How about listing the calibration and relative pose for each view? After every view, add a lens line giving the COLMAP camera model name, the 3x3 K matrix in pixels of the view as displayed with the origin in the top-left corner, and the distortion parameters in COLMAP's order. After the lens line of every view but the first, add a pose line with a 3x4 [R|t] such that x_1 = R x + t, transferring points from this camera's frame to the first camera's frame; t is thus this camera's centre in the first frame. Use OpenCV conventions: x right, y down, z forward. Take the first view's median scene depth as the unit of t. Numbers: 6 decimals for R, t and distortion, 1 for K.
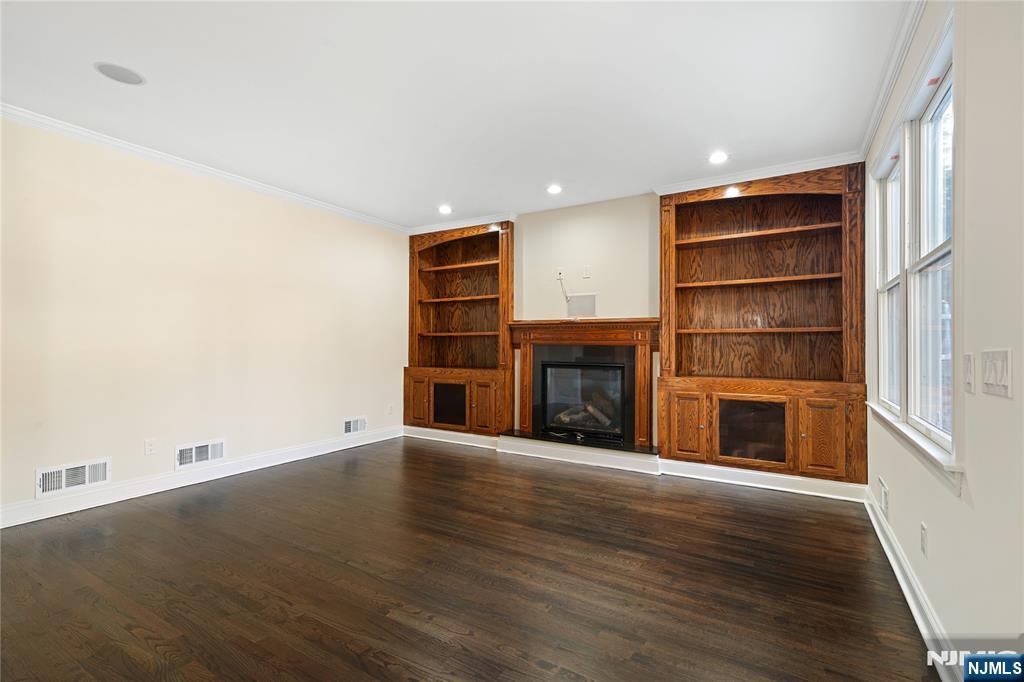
lens RADIAL K [[459.0, 0, 514.8], [0, 459.0, 345.0], [0, 0, 1]] dist [0.002584, 0.000360]
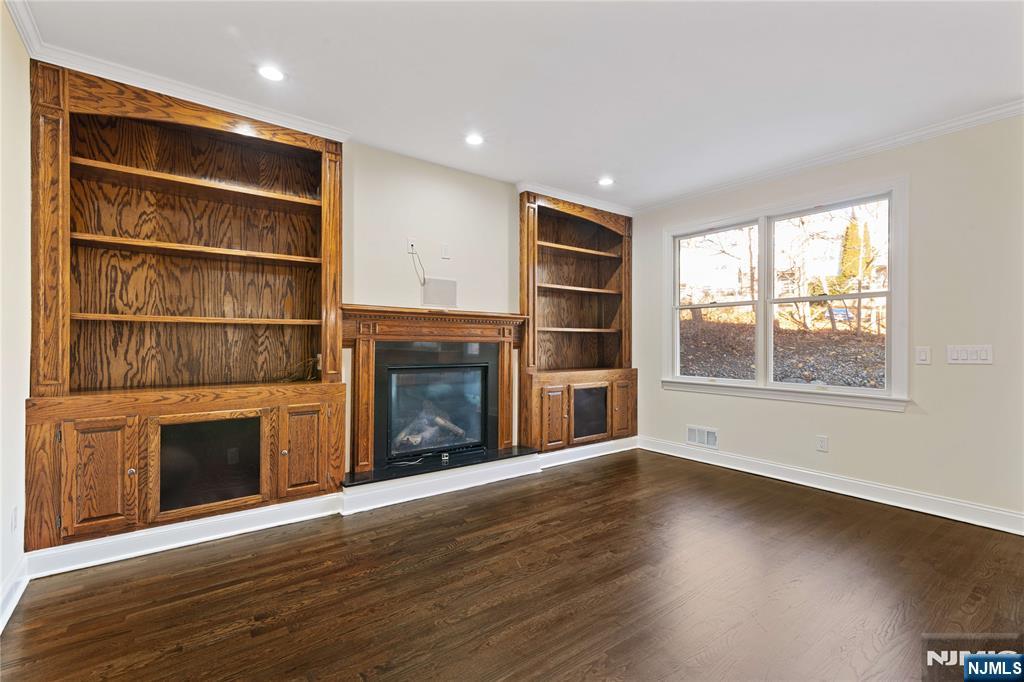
lens RADIAL K [[461.9, 0, 512.0], [0, 461.9, 341.0], [0, 0, 1]] dist [0.007557, 0.000471]
pose [[0.365657, -0.000210, 0.930750, -0.528103], [-0.004084, 0.999990, 0.001830, -0.003110], [-0.930741, -0.004470, 0.365652, 0.562884]]
